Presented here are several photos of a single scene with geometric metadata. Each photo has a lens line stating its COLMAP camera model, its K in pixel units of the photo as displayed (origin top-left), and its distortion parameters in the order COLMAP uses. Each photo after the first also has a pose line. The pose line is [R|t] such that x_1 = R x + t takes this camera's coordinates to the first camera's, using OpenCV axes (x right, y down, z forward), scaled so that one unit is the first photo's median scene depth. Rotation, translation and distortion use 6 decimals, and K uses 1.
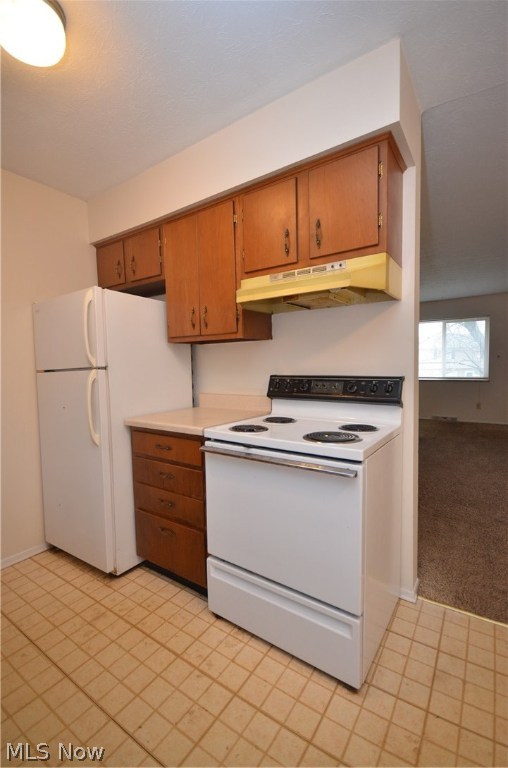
lens RADIAL K [[347.0, 0, 260.2], [0, 347.0, 380.0], [0, 0, 1]] dist [0.007753, -0.005118]
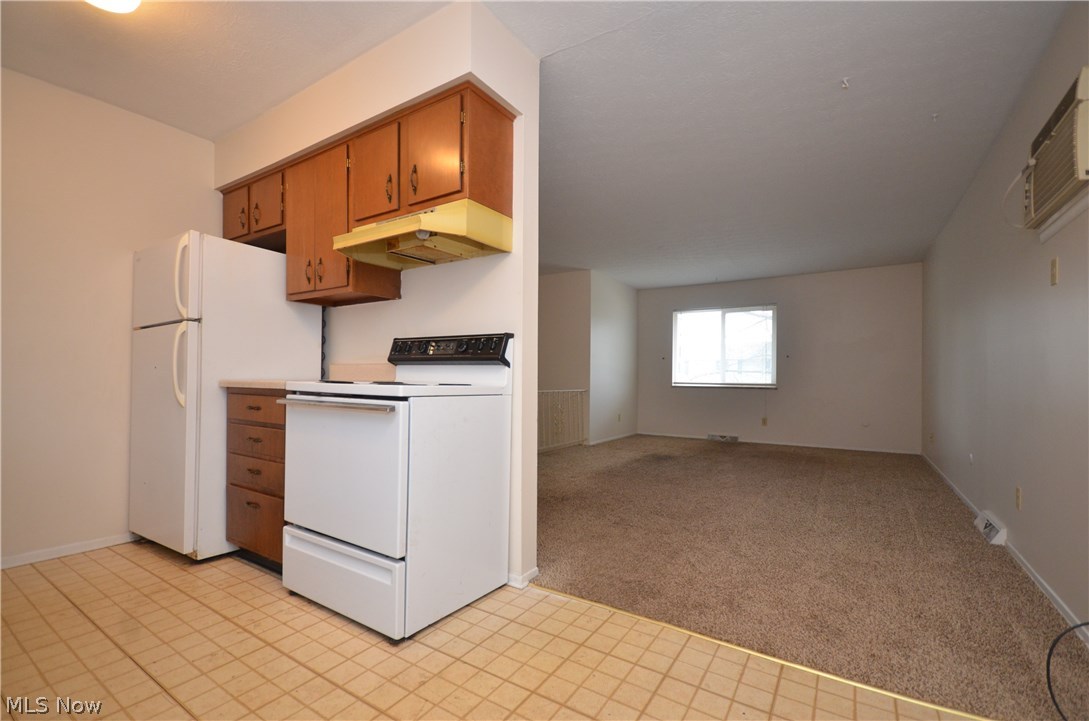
lens RADIAL K [[492.1, 0, 540.8], [0, 492.1, 369.4], [0, 0, 1]] dist [0.007753, -0.005118]
pose [[0.999565, 0.028839, 0.006180, 0.435583], [-0.028392, 0.997603, -0.063111, 0.147789], [-0.007986, 0.062908, 0.997987, -0.271748]]
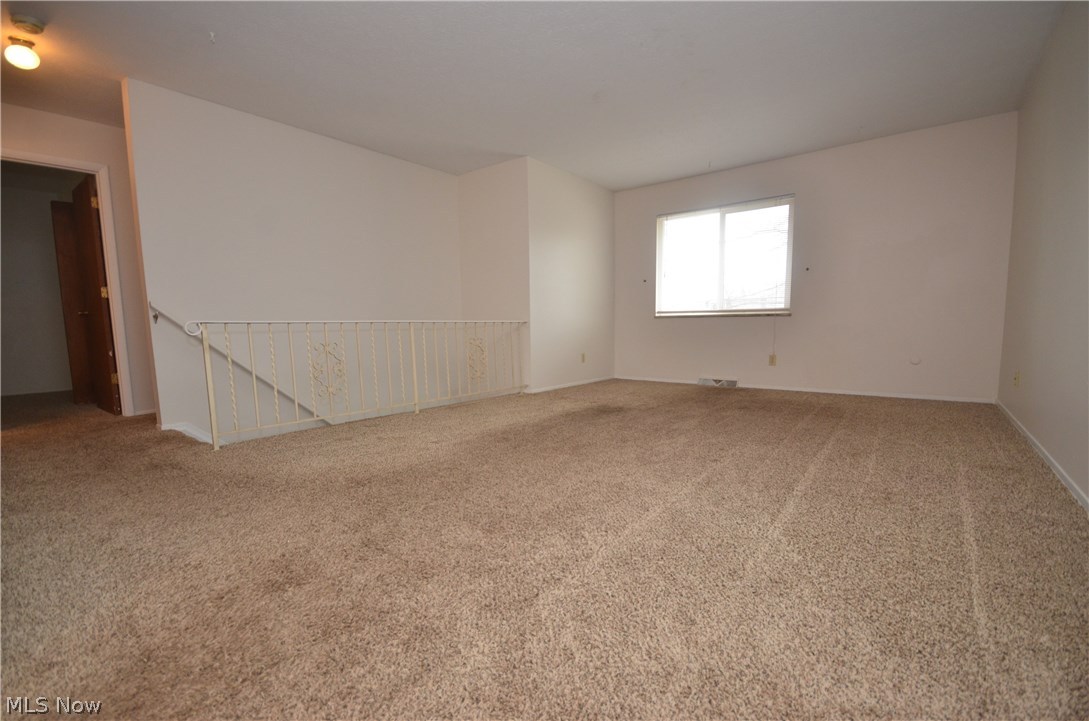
lens RADIAL K [[492.1, 0, 546.8], [0, 492.1, 367.8], [0, 0, 1]] dist [0.007753, -0.005118]
pose [[0.996870, 0.015733, -0.077482, 1.100541], [-0.012485, 0.999030, 0.042225, 0.200532], [0.078071, -0.041125, 0.996099, 0.587642]]
